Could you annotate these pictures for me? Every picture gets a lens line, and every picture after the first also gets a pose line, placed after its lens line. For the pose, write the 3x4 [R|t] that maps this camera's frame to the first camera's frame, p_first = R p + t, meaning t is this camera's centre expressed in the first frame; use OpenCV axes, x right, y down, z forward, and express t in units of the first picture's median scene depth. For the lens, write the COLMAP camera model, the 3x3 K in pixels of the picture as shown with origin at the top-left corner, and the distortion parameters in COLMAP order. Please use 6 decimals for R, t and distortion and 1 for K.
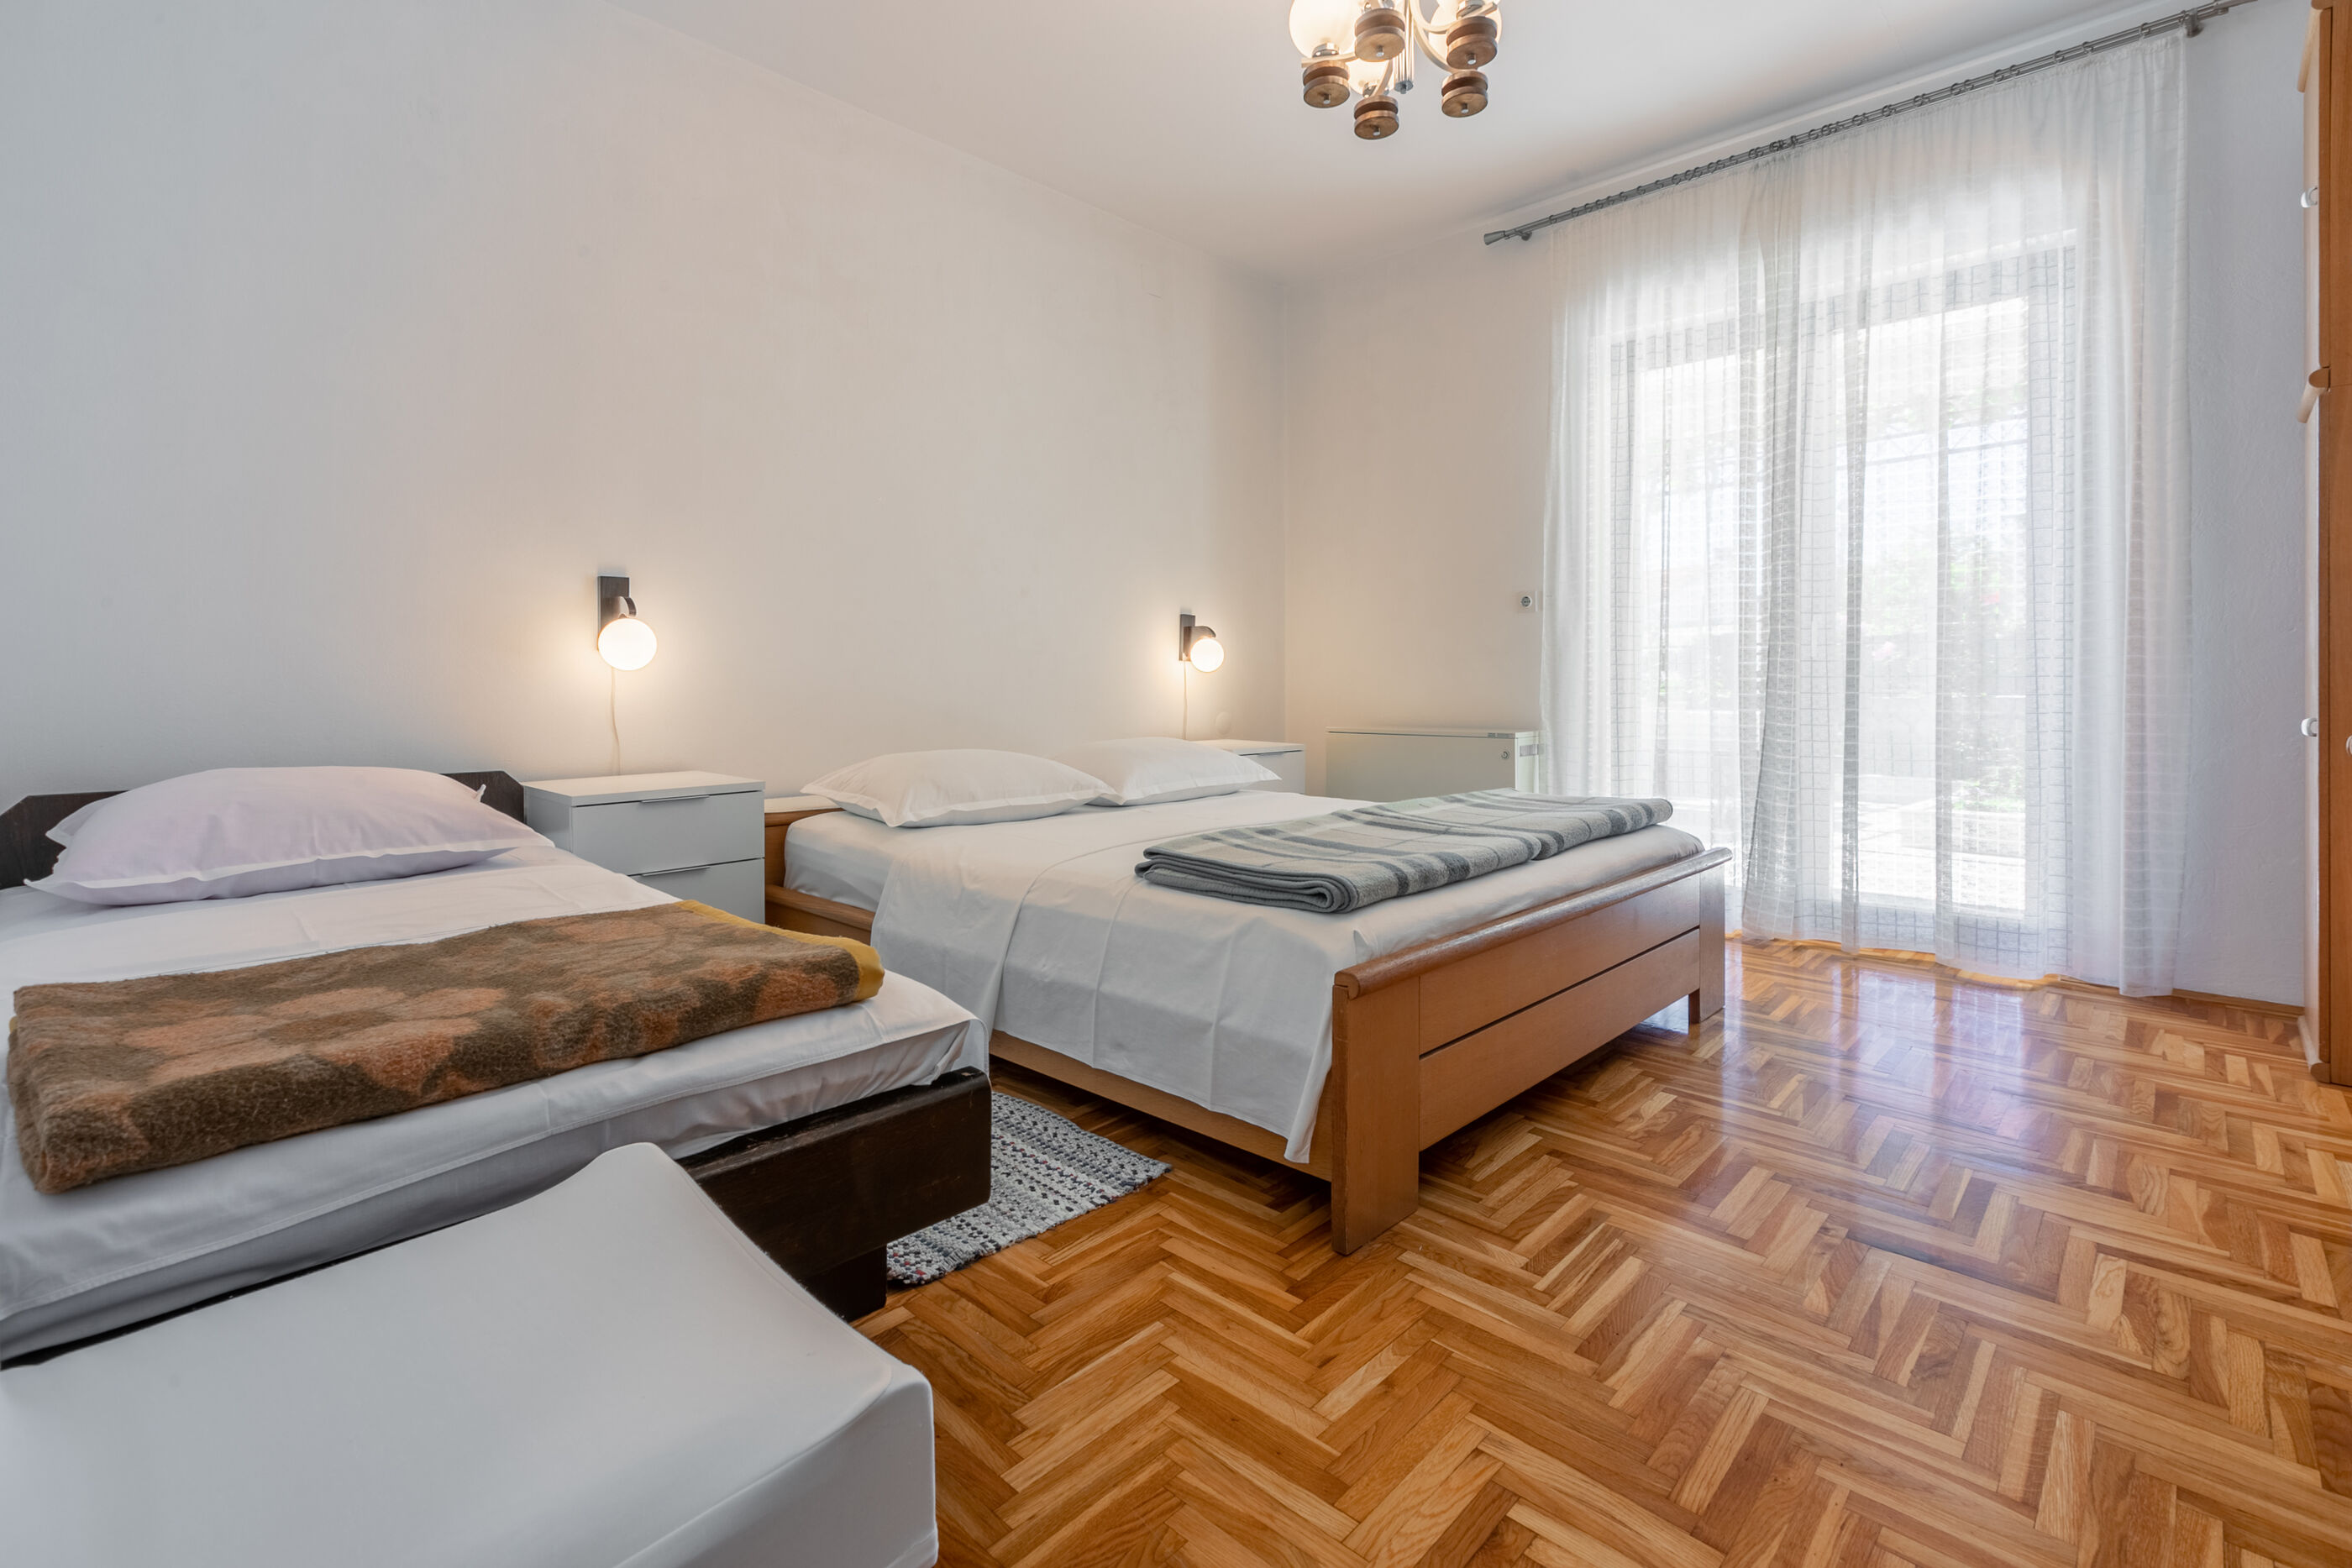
lens RADIAL K [[1062.2, 0, 1193.1], [0, 1062.2, 688.6], [0, 0, 1]] dist [0.003518, -0.001576]
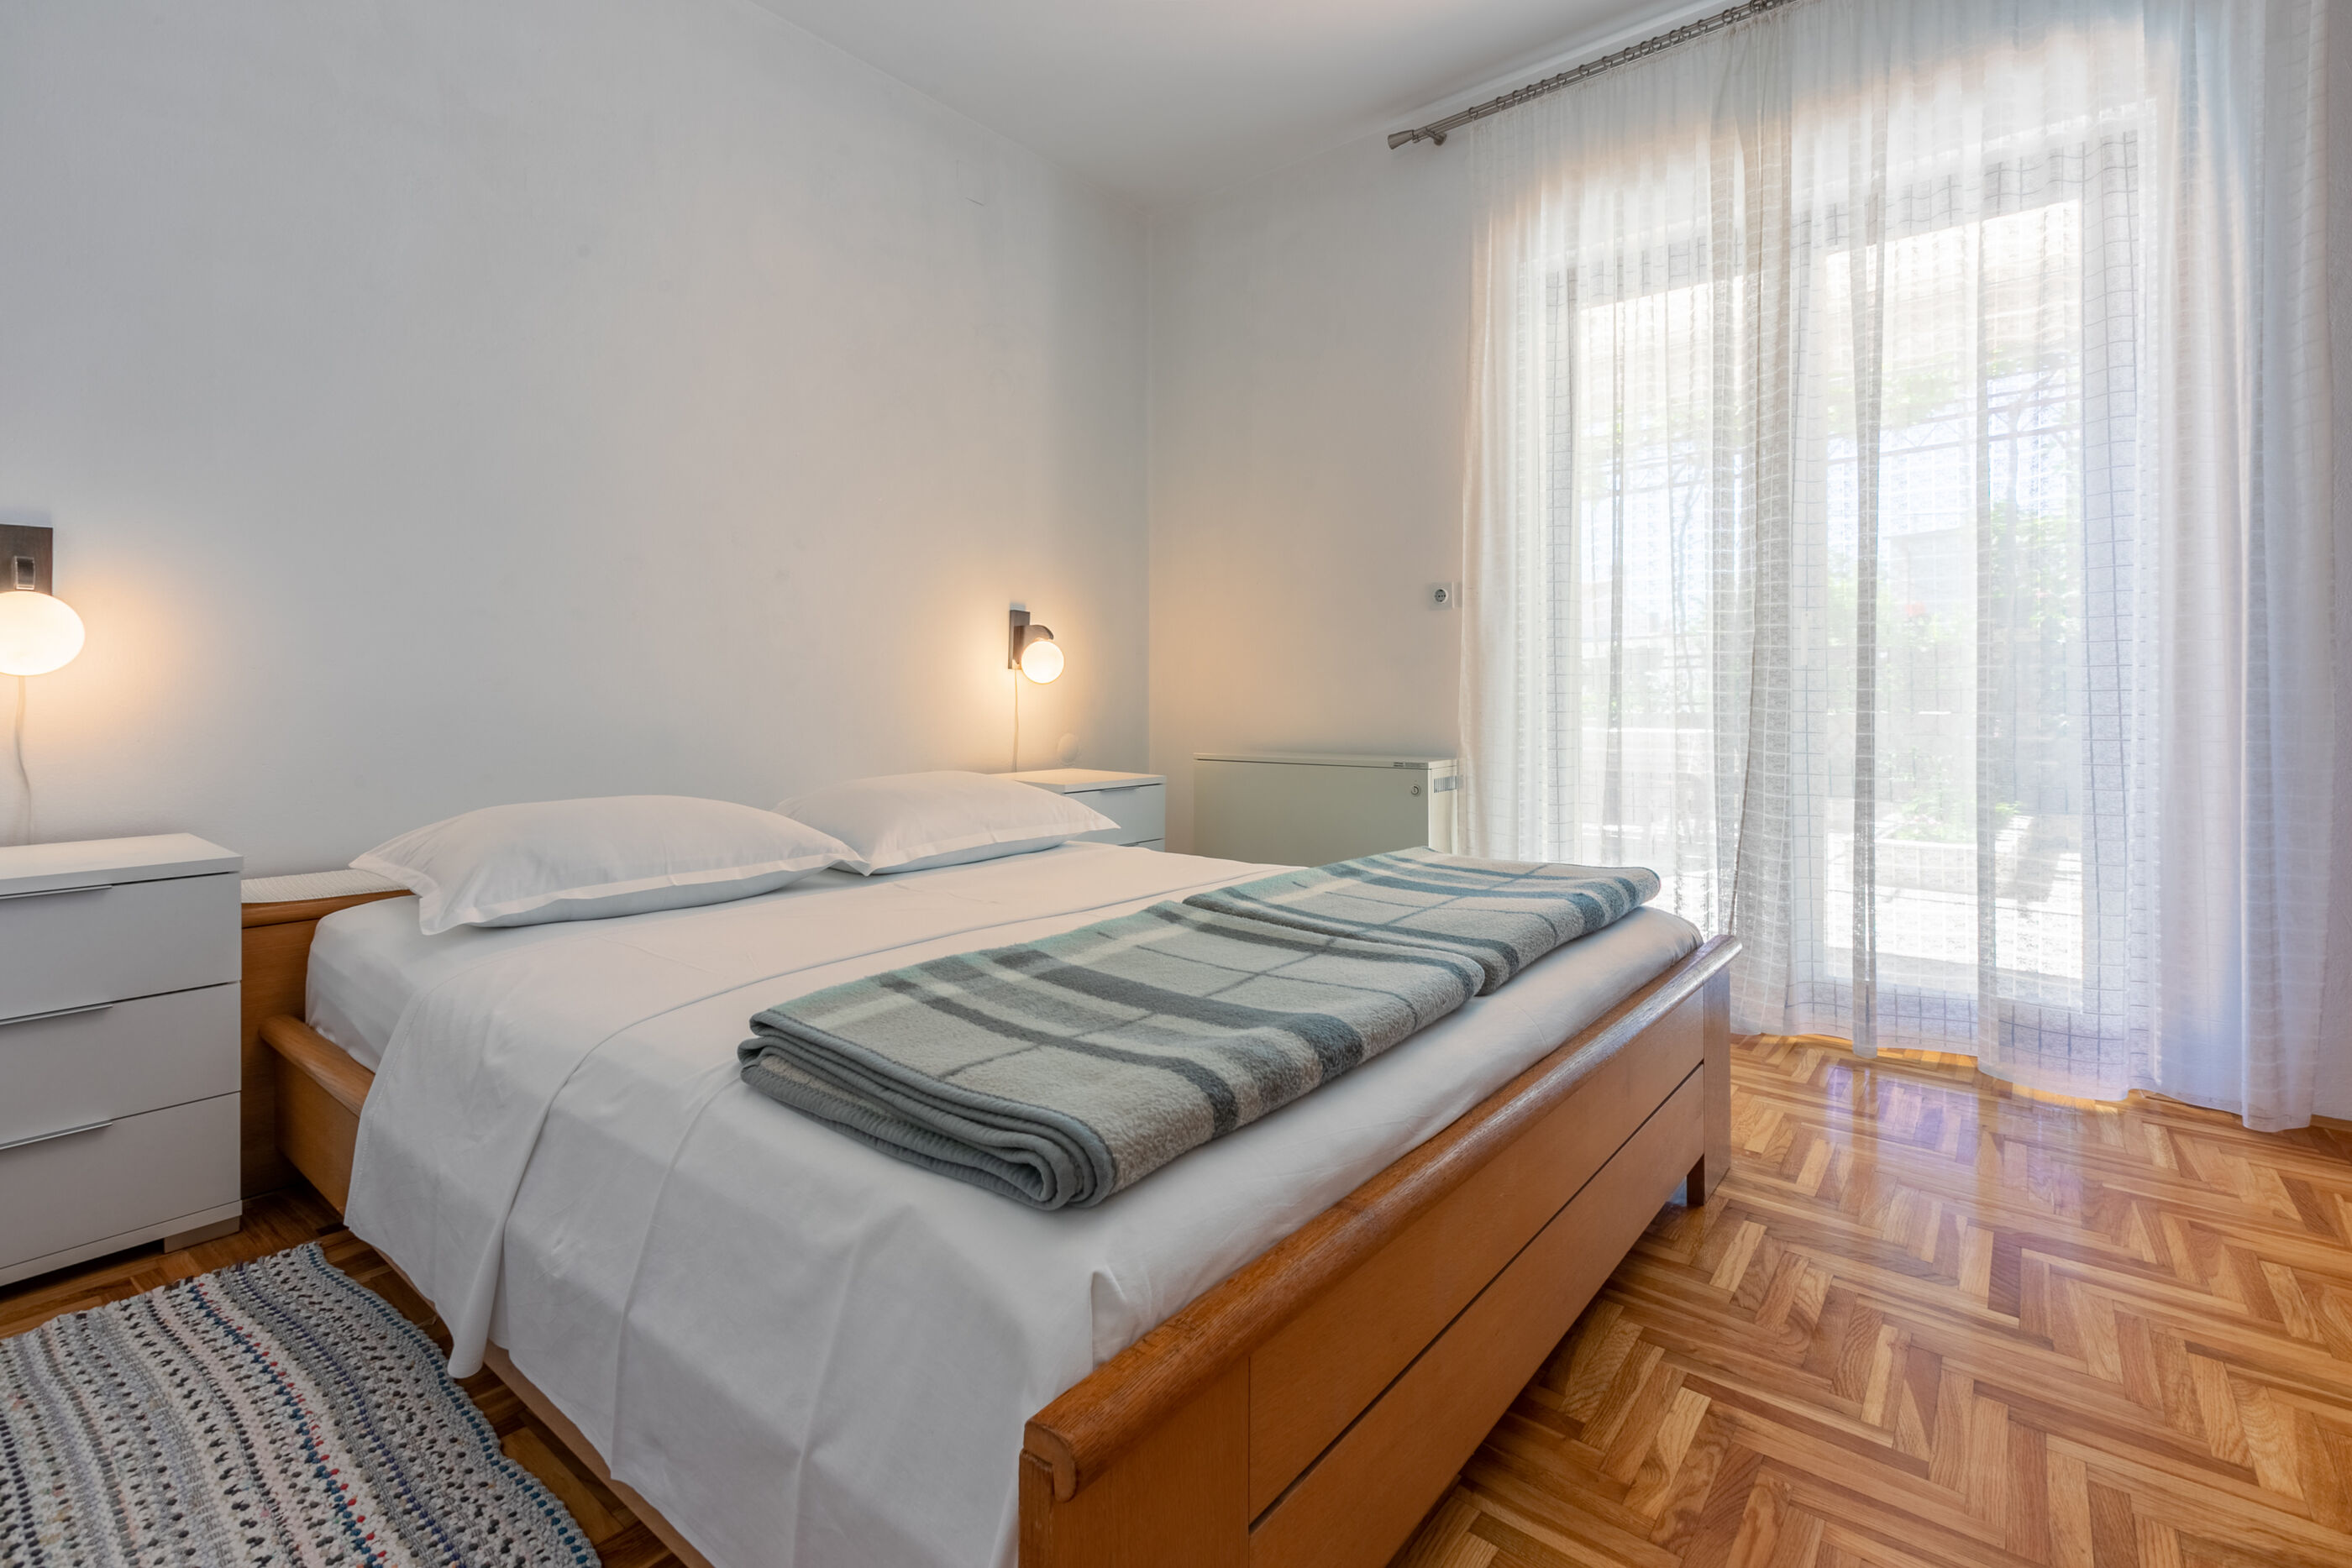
lens RADIAL K [[1062.2, 0, 1193.9], [0, 1062.2, 690.7], [0, 0, 1]] dist [0.003518, -0.001576]
pose [[0.996338, 0.001993, 0.085481, 0.087150], [-0.000967, 0.999927, -0.012042, -0.001658], [-0.085499, 0.011915, 0.996267, 0.317544]]
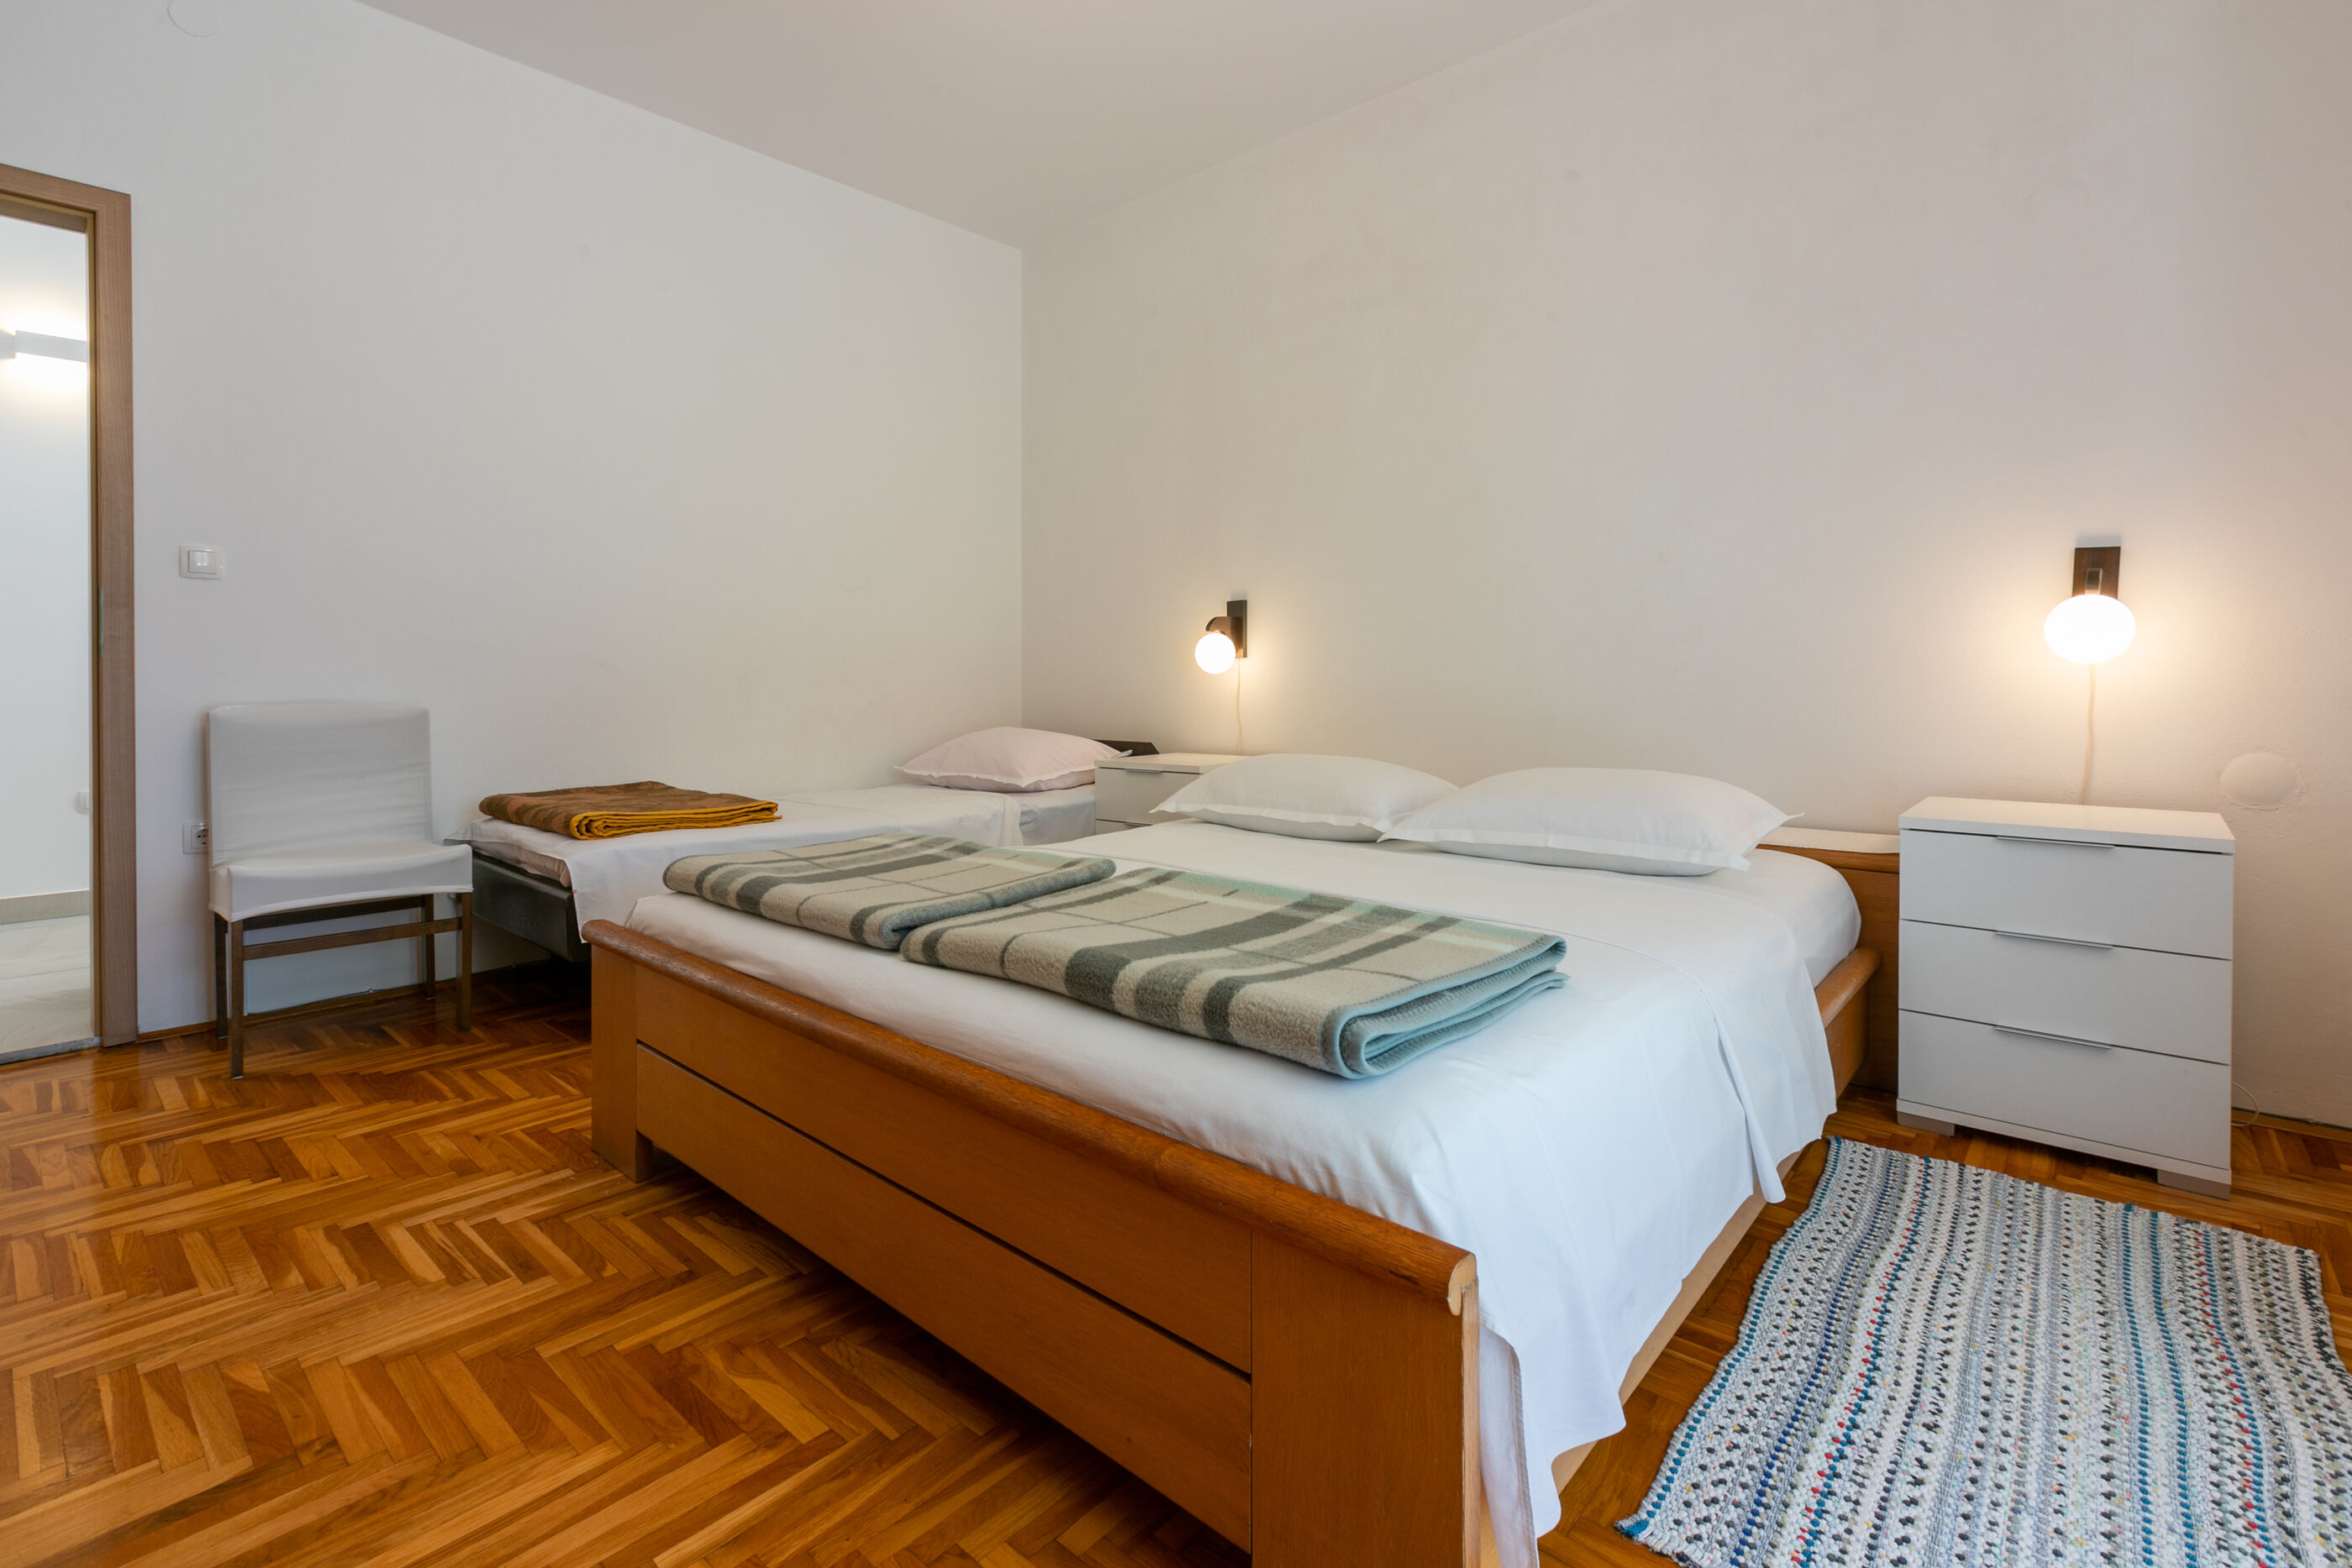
lens RADIAL K [[1062.2, 0, 1144.5], [0, 1062.2, 687.1], [0, 0, 1]] dist [0.003518, -0.001576]
pose [[0.025677, 0.005540, -0.999655, 0.739515], [-0.007036, 0.999961, 0.005361, -0.007093], [0.999646, 0.006896, 0.025715, 0.852960]]
